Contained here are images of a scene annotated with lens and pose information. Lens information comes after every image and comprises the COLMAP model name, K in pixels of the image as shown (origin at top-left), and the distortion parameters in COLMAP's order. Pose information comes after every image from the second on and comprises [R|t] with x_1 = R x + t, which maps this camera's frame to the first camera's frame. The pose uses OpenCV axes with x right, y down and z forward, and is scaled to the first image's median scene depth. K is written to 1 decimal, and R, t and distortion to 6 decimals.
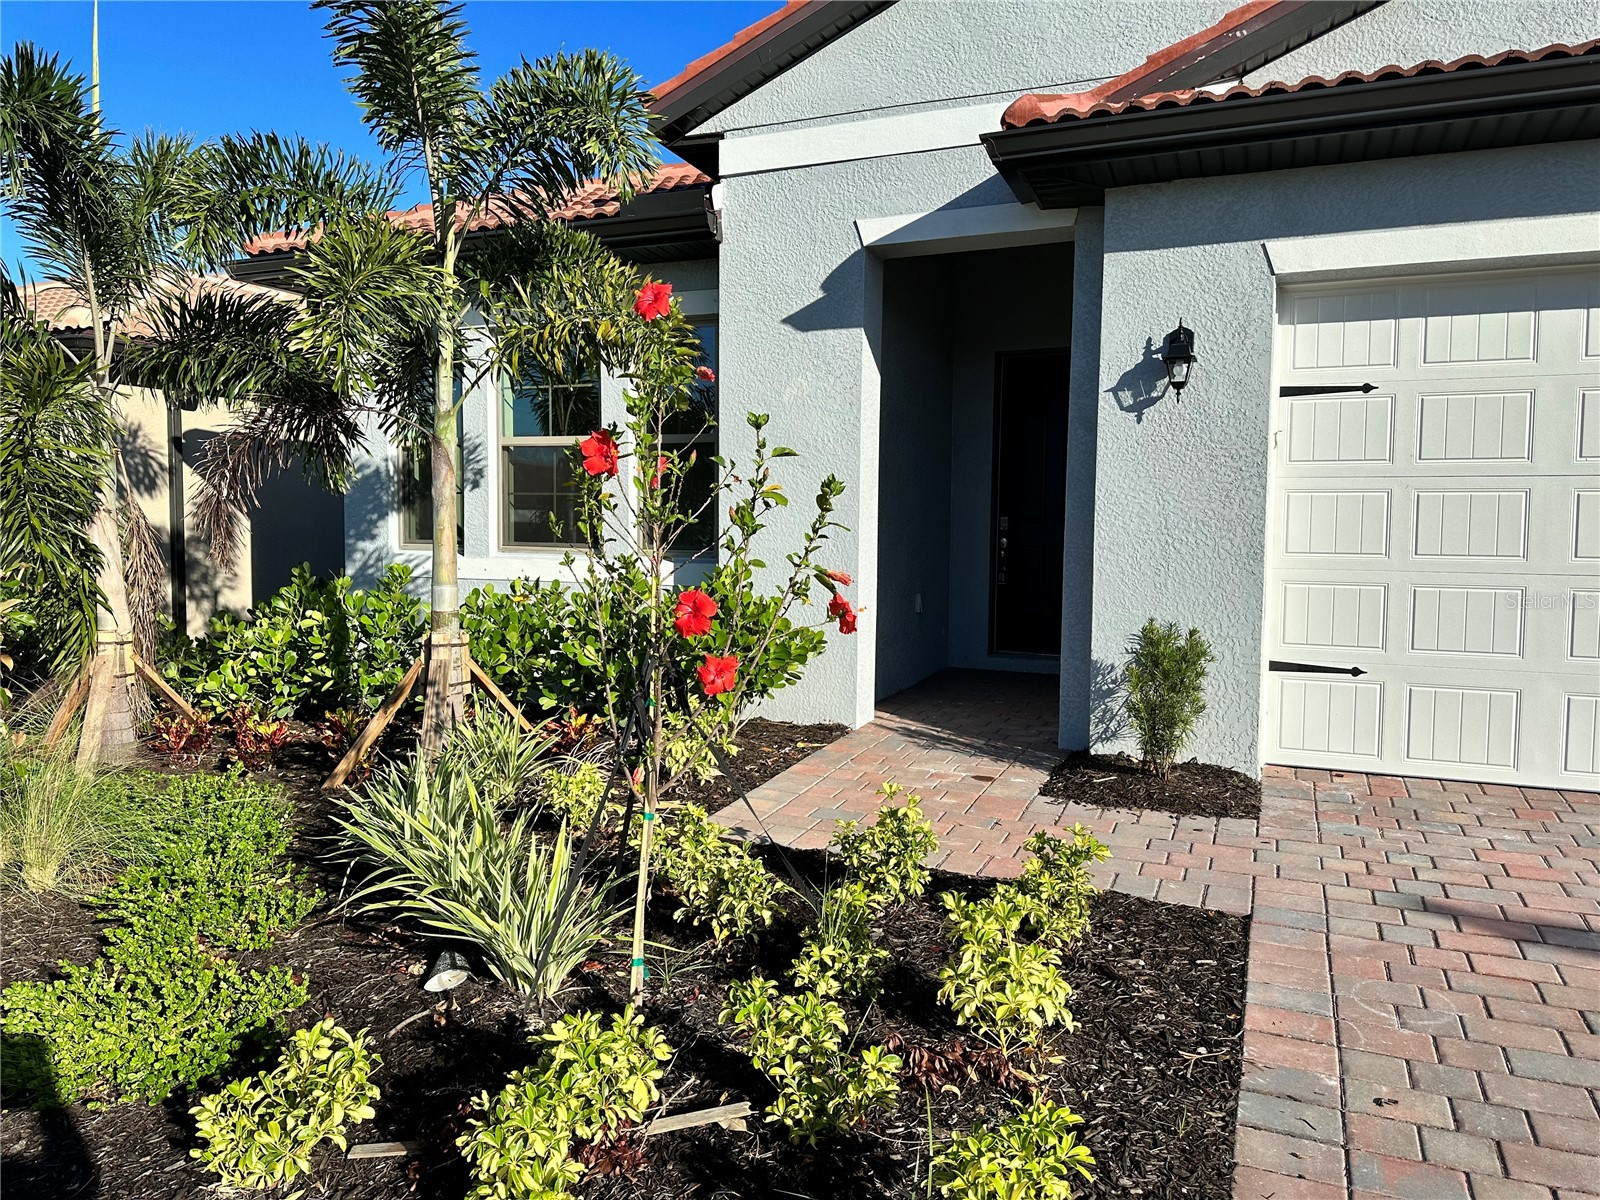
lens RADIAL K [[1107.2, 0, 794.0], [0, 1107.2, 597.2], [0, 0, 1]] dist [0.024495, -0.013537]
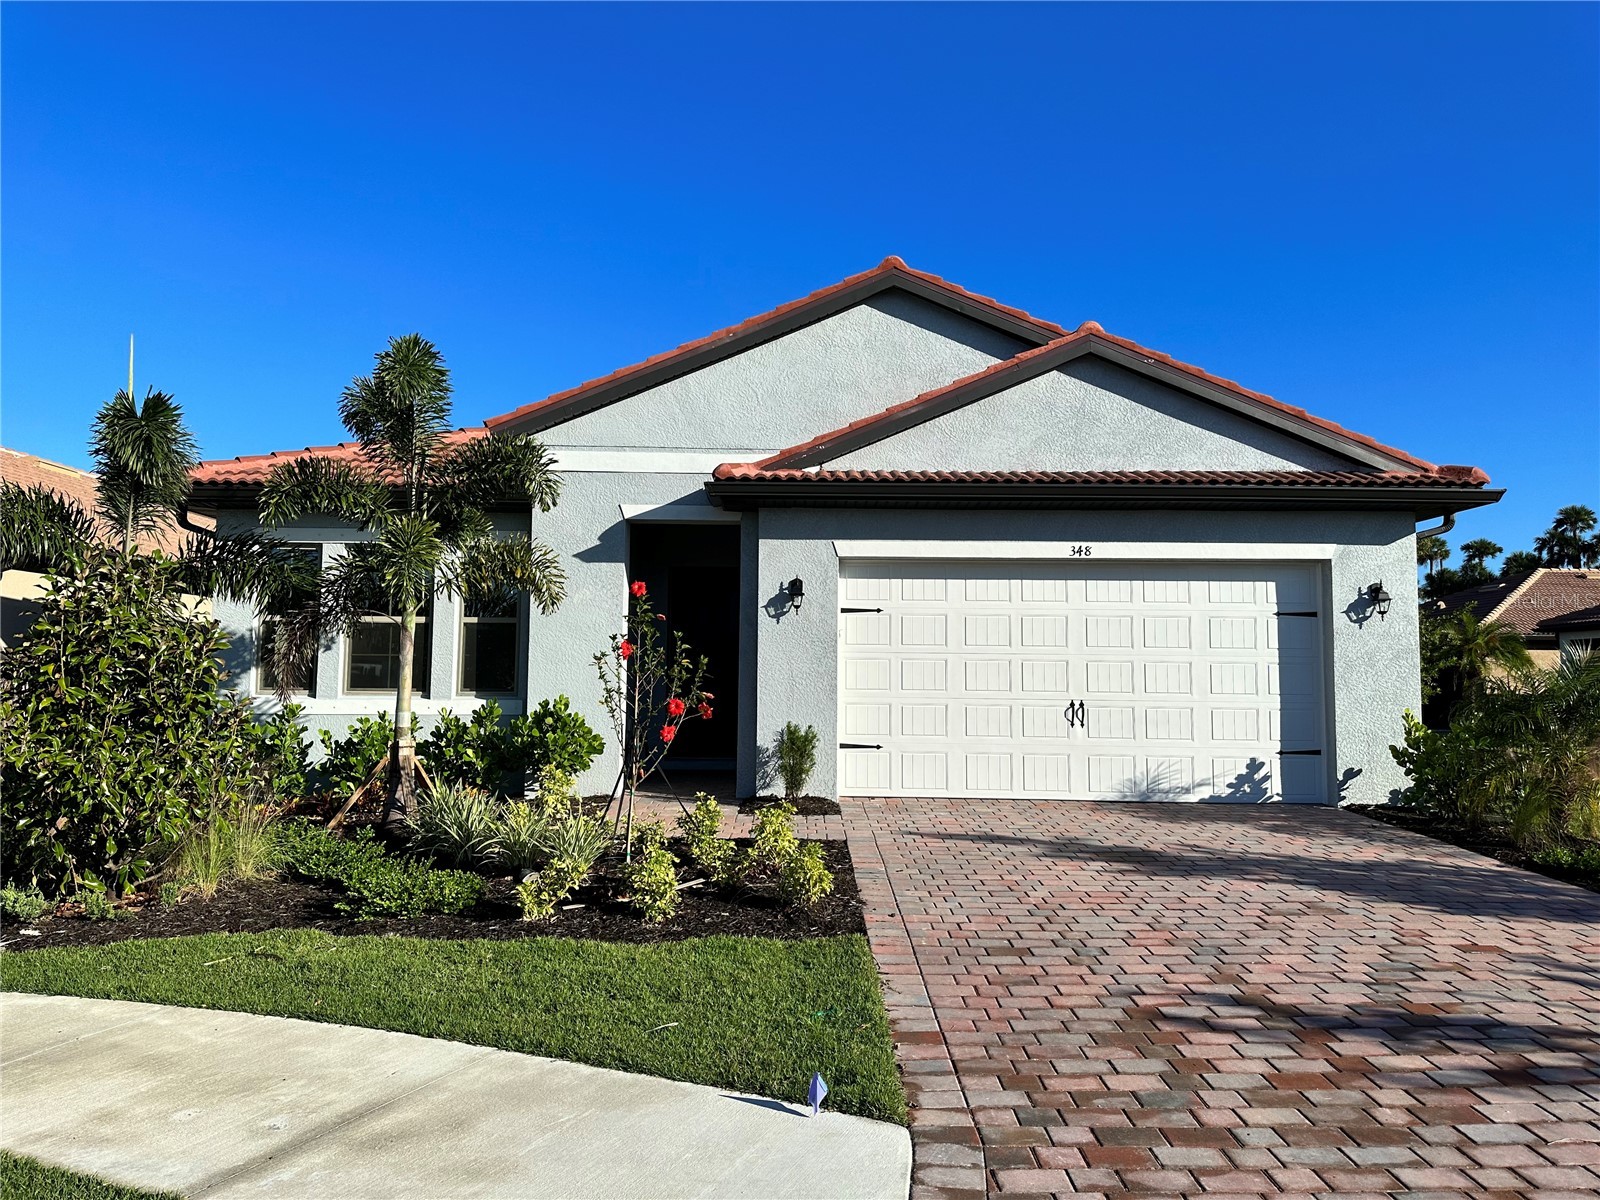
lens RADIAL K [[1107.2, 0, 799.9], [0, 1107.2, 598.7], [0, 0, 1]] dist [0.024495, -0.013537]
pose [[0.915439, 0.026420, 0.401588, -0.455143], [0.027644, 0.991358, -0.128237, 0.054169], [-0.401505, 0.128495, 0.906798, -0.827571]]
